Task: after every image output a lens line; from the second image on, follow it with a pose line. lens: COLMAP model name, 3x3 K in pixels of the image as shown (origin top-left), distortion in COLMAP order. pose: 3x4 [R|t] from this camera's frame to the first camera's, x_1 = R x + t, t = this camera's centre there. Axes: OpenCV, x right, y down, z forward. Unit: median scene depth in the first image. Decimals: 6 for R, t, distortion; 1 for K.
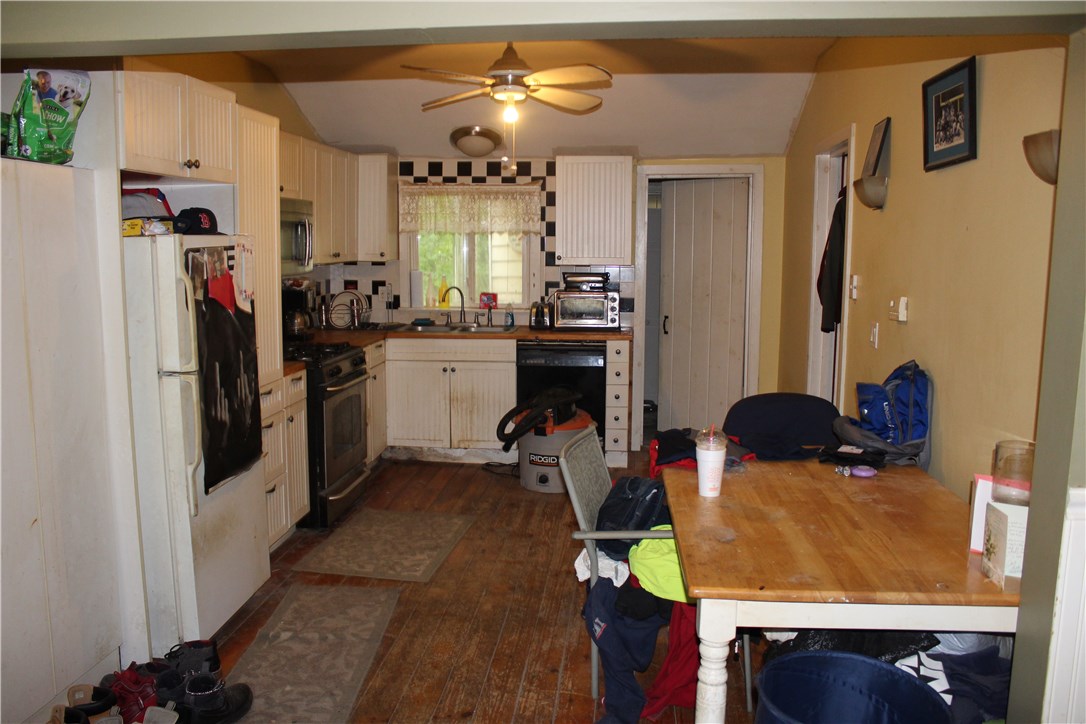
lens RADIAL K [[891.0, 0, 537.7], [0, 891.0, 365.1], [0, 0, 1]] dist [-0.173997, 0.164429]
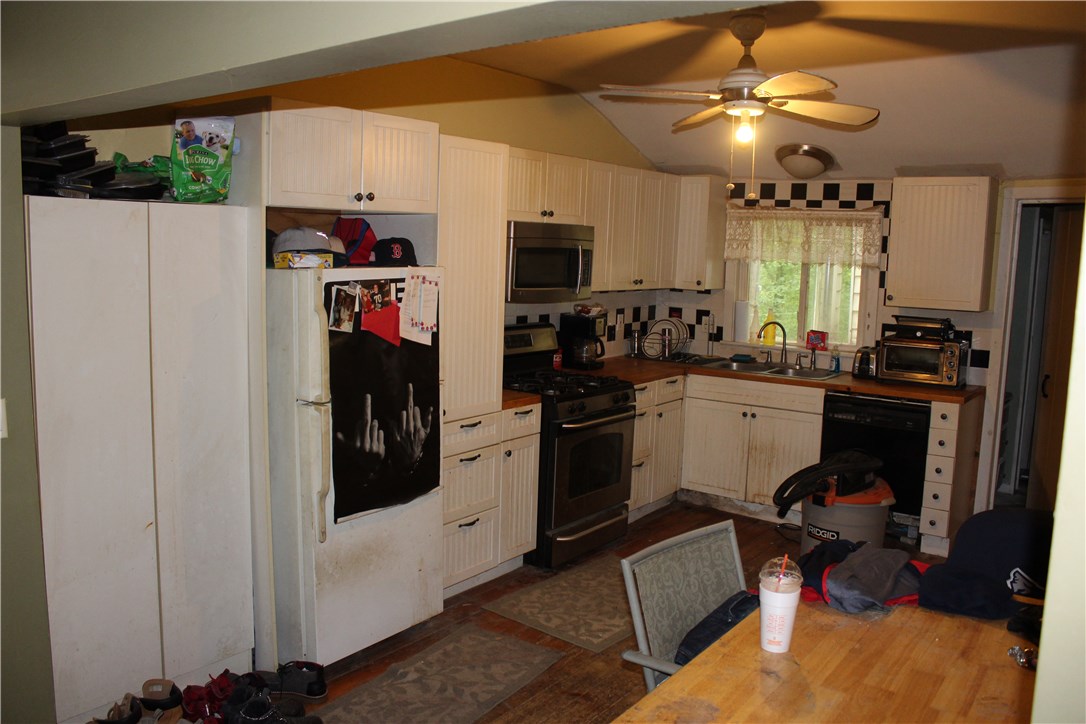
lens RADIAL K [[891.0, 0, 537.7], [0, 891.0, 365.1], [0, 0, 1]] dist [-0.173997, 0.164429]
pose [[0.853214, 0.086319, -0.514368, 0.191295], [-0.092861, 0.995594, 0.013041, -0.040606], [0.513228, 0.036638, 0.857470, 0.133929]]
